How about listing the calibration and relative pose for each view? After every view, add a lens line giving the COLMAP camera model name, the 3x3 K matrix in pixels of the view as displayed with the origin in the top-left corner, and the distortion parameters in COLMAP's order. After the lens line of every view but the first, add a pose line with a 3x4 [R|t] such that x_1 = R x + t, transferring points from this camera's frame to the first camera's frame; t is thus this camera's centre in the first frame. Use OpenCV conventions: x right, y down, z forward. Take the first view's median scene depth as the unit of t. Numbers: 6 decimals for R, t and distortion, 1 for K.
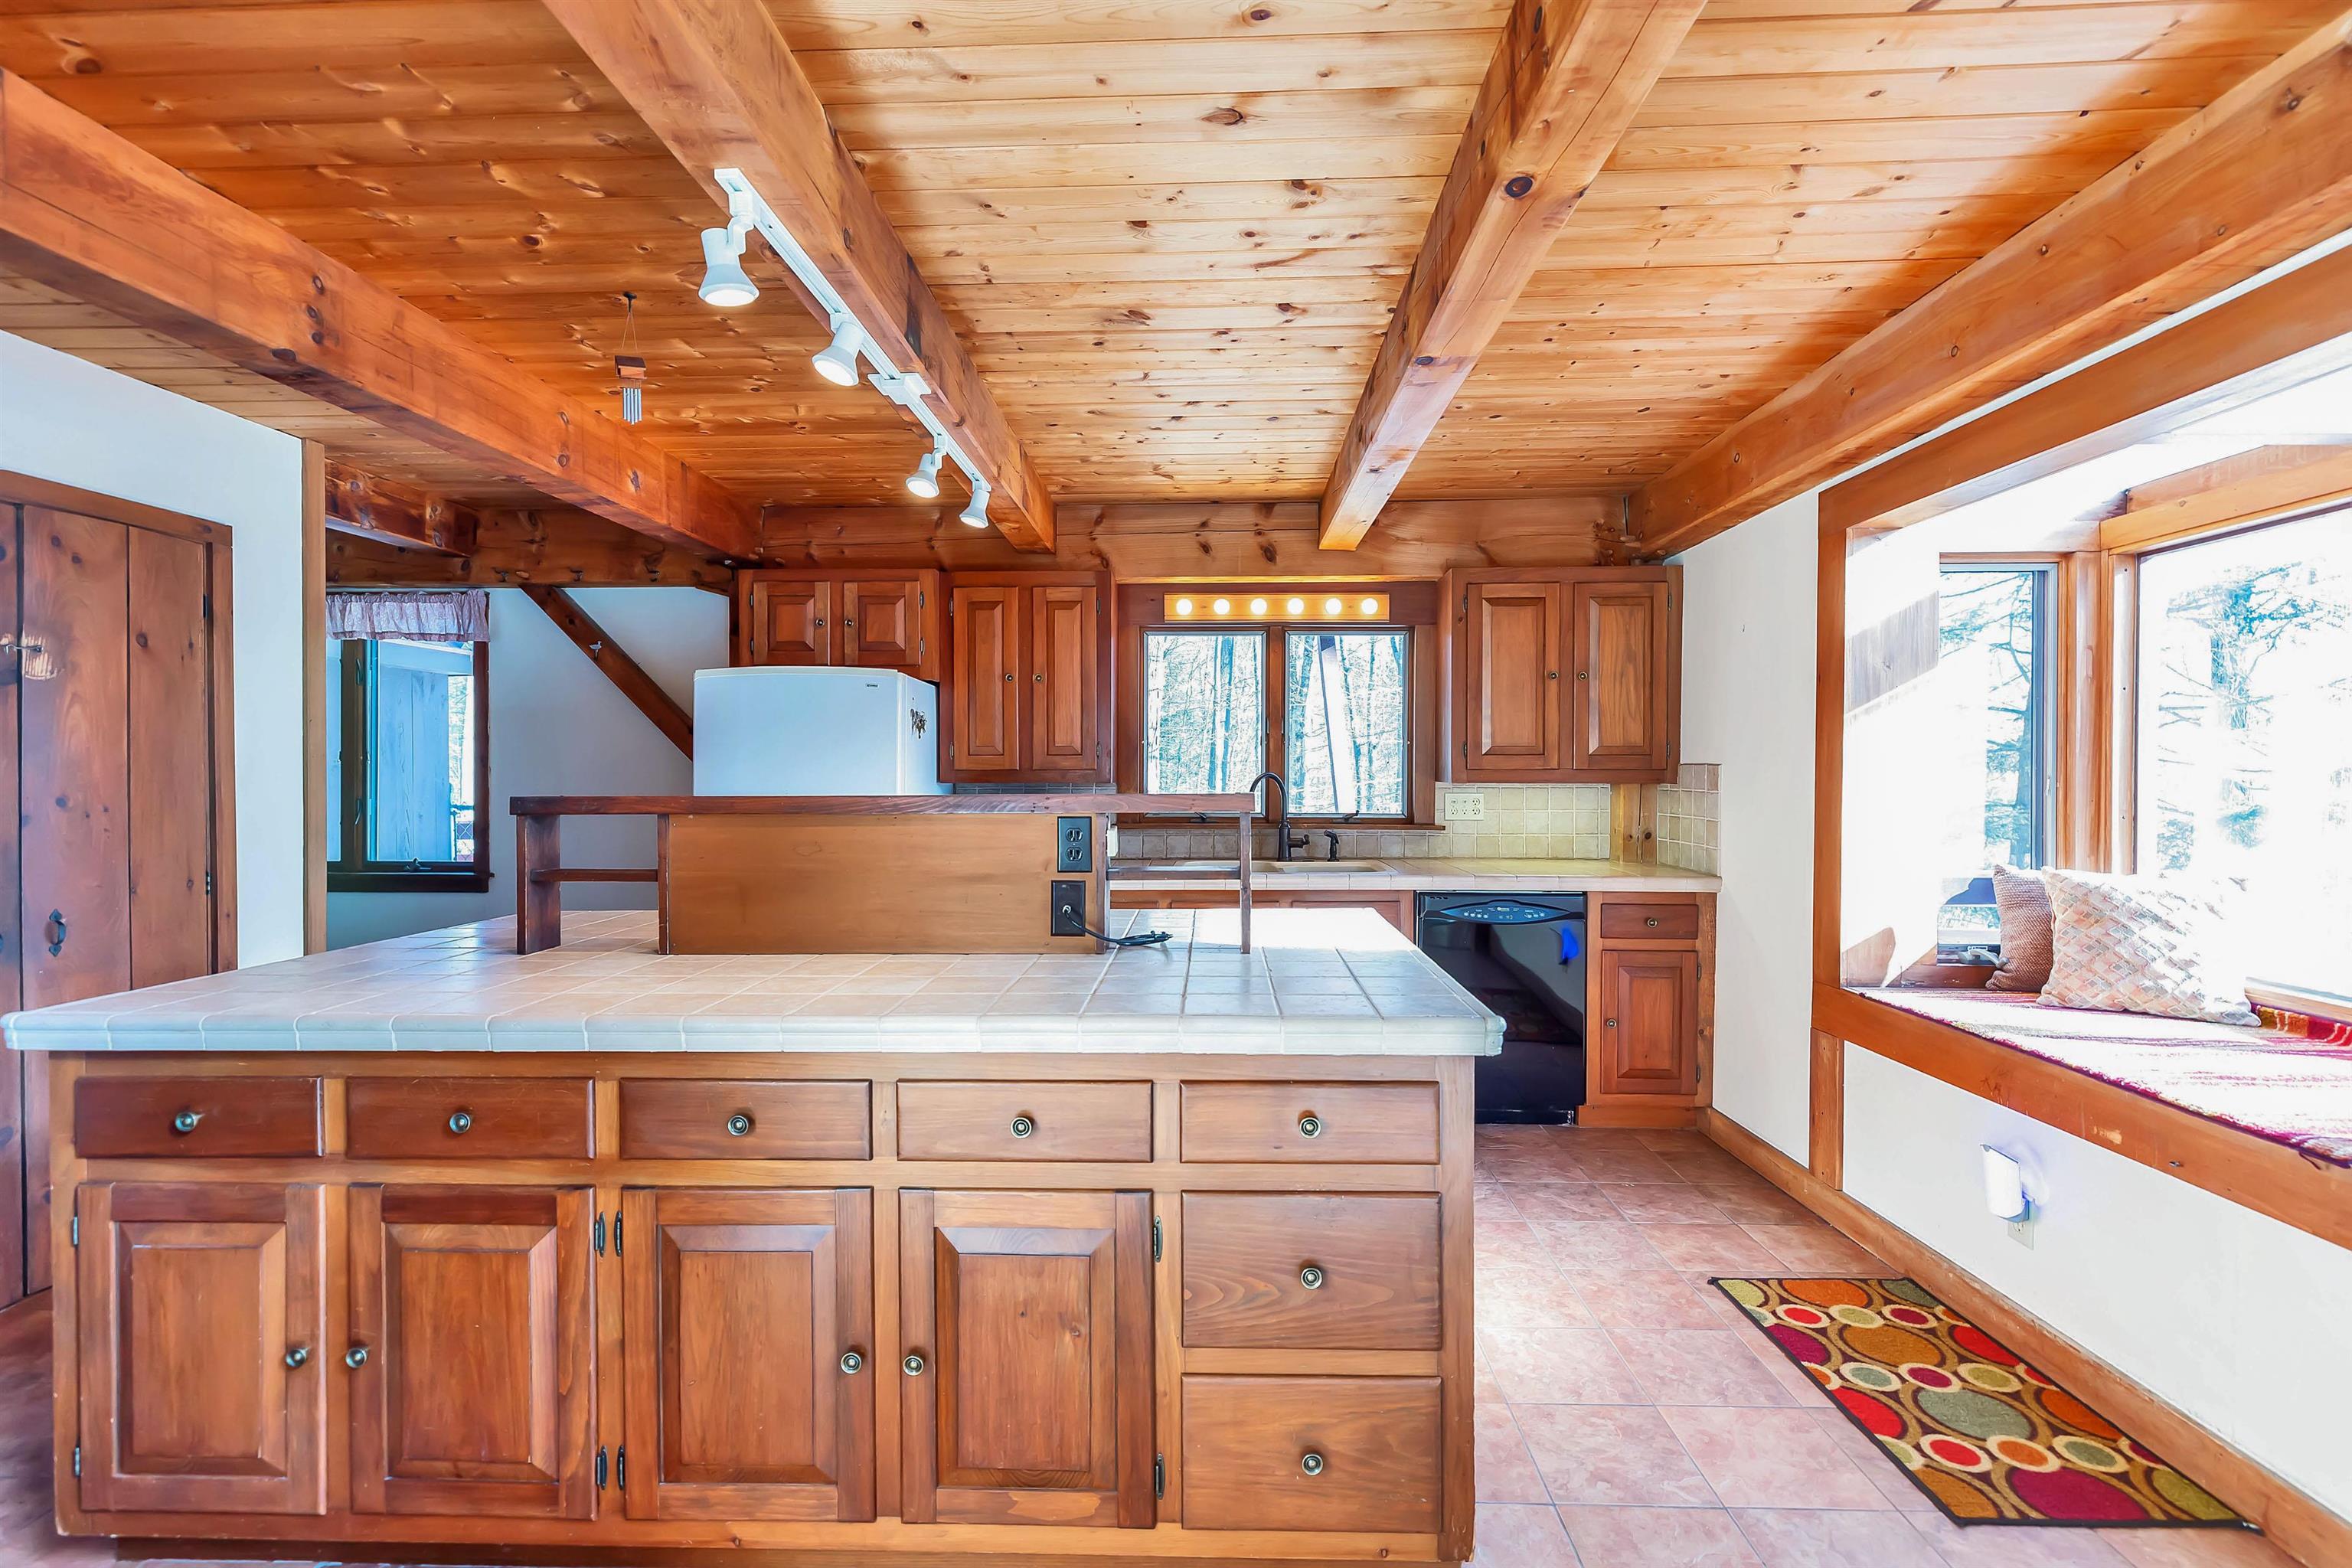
lens RADIAL K [[1075.5, 0, 1168.0], [0, 1075.5, 785.3], [0, 0, 1]] dist [-0.013374, 0.000790]
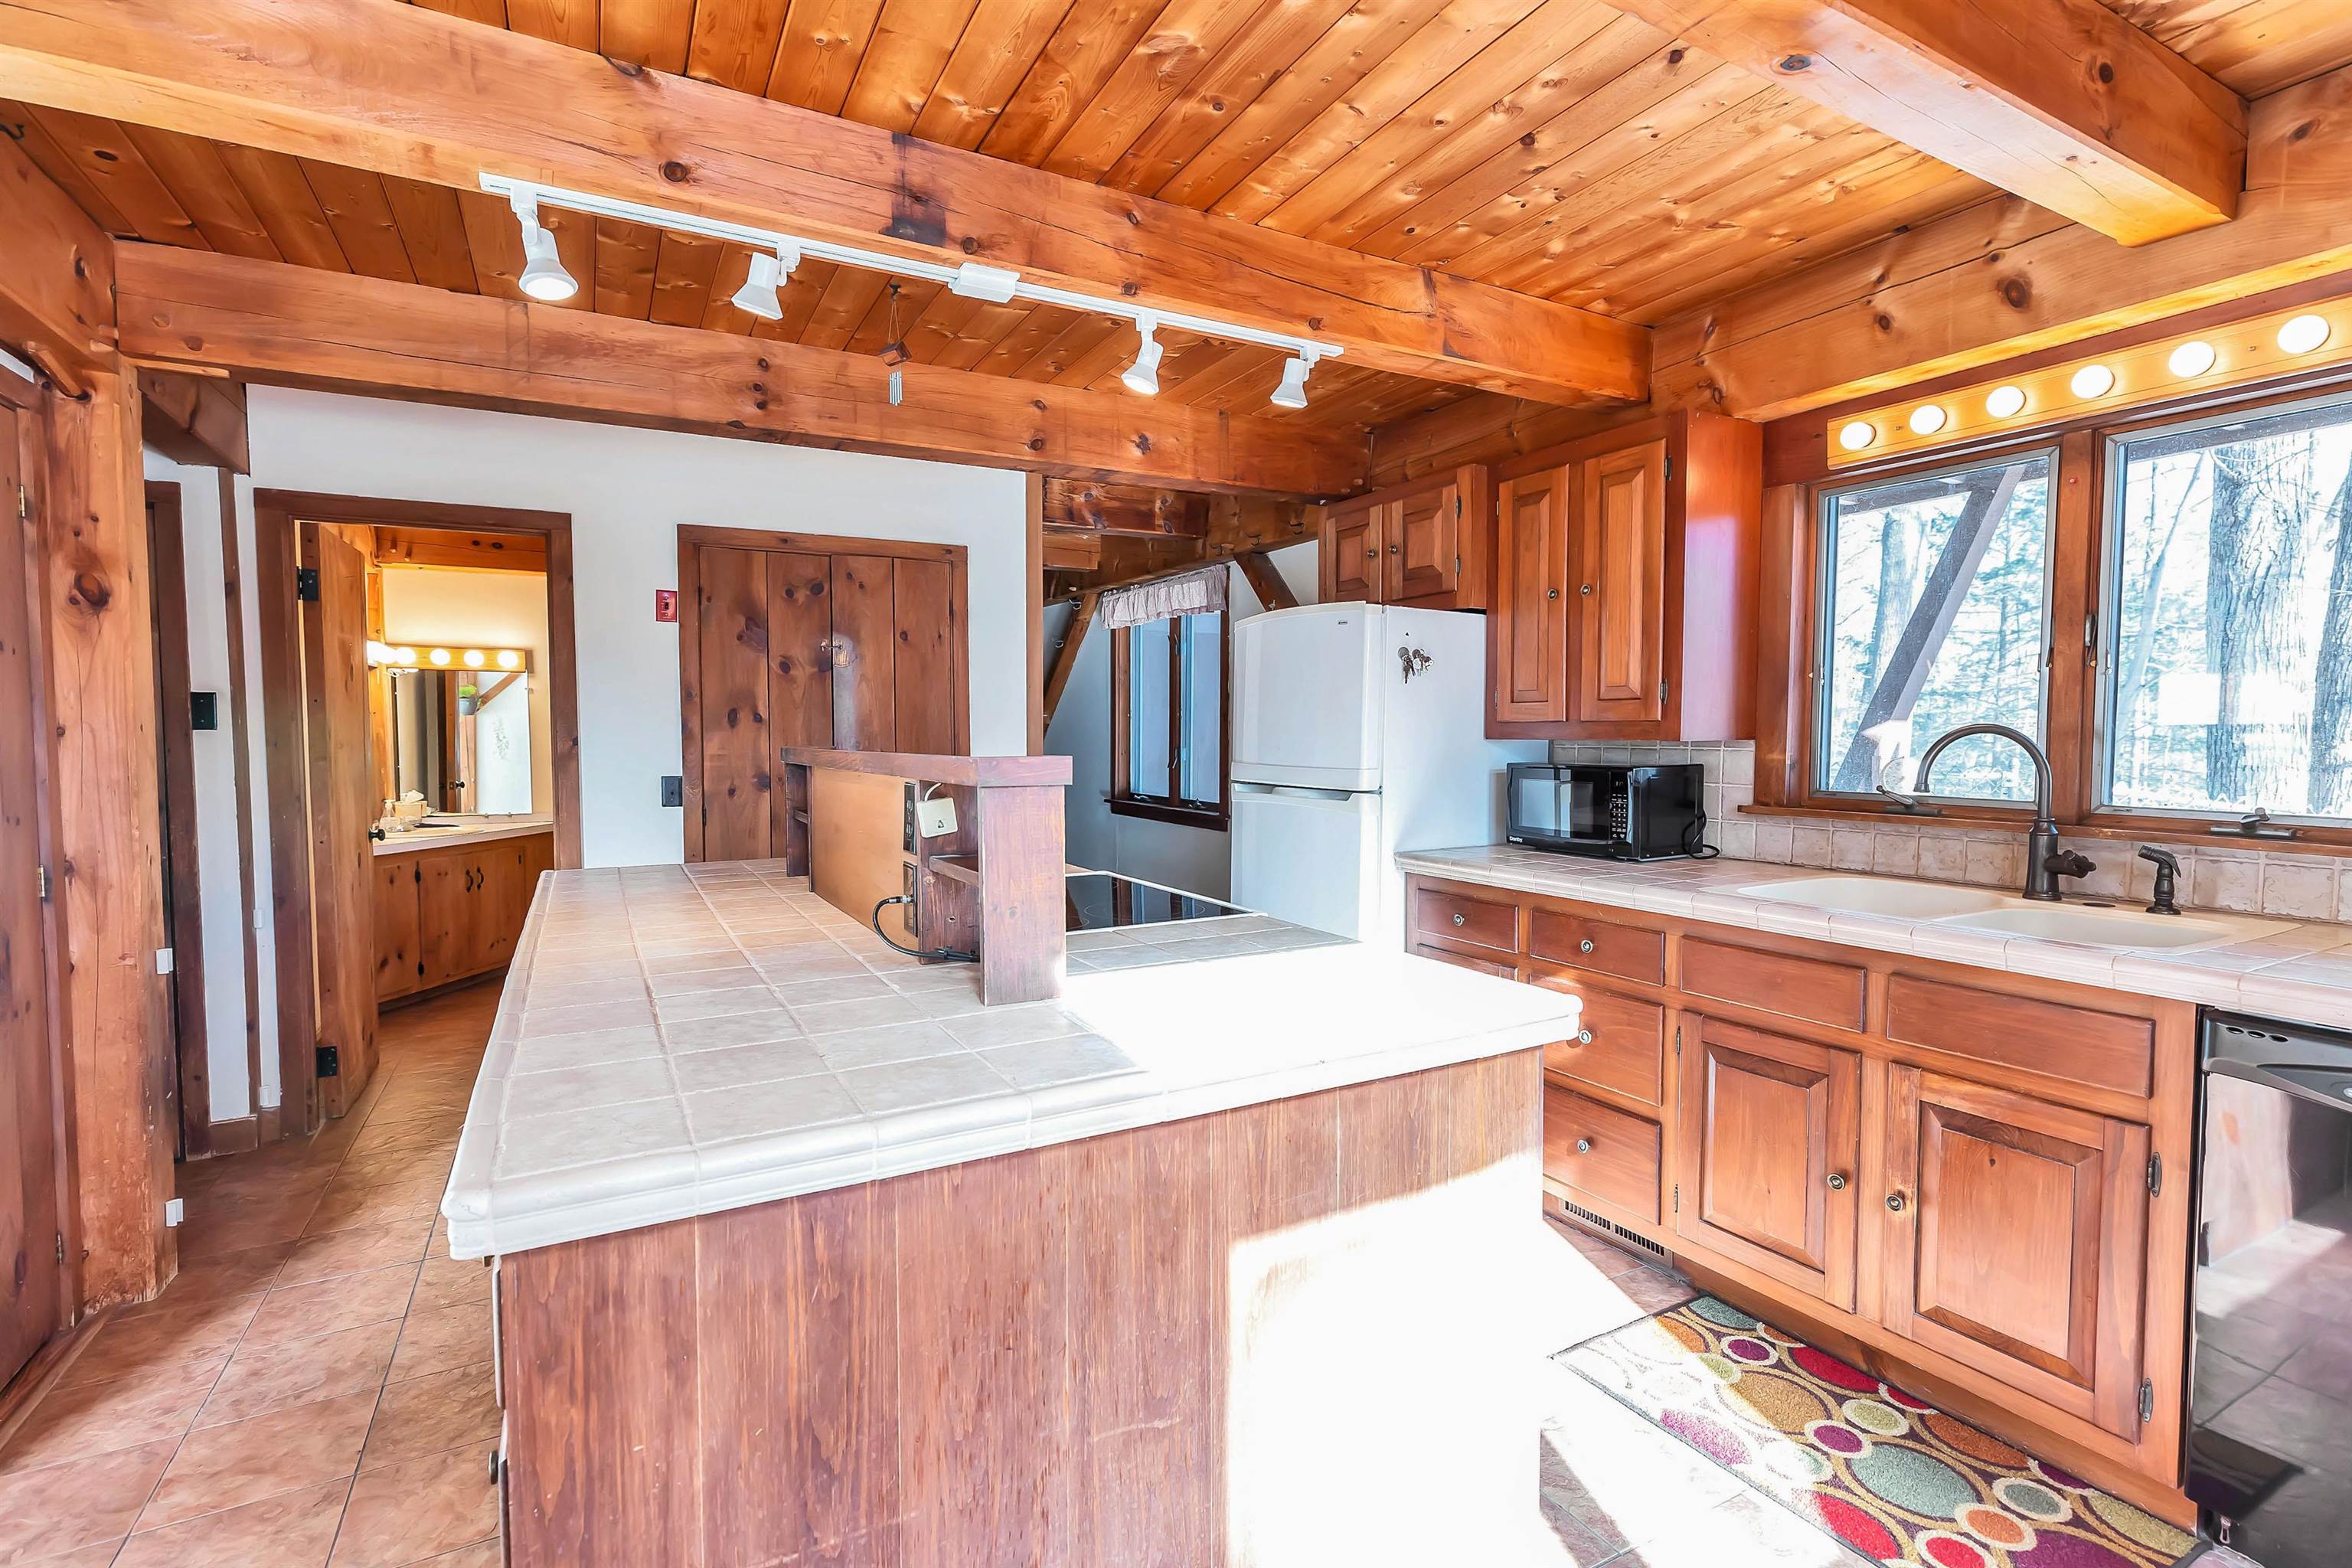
lens RADIAL K [[1075.5, 0, 1164.3], [0, 1075.5, 780.4], [0, 0, 1]] dist [-0.013374, 0.000790]
pose [[0.497224, 0.042064, -0.866602, 0.356364], [-0.006406, 0.998975, 0.044814, -0.005277], [0.867599, -0.016731, 0.496984, 0.416353]]
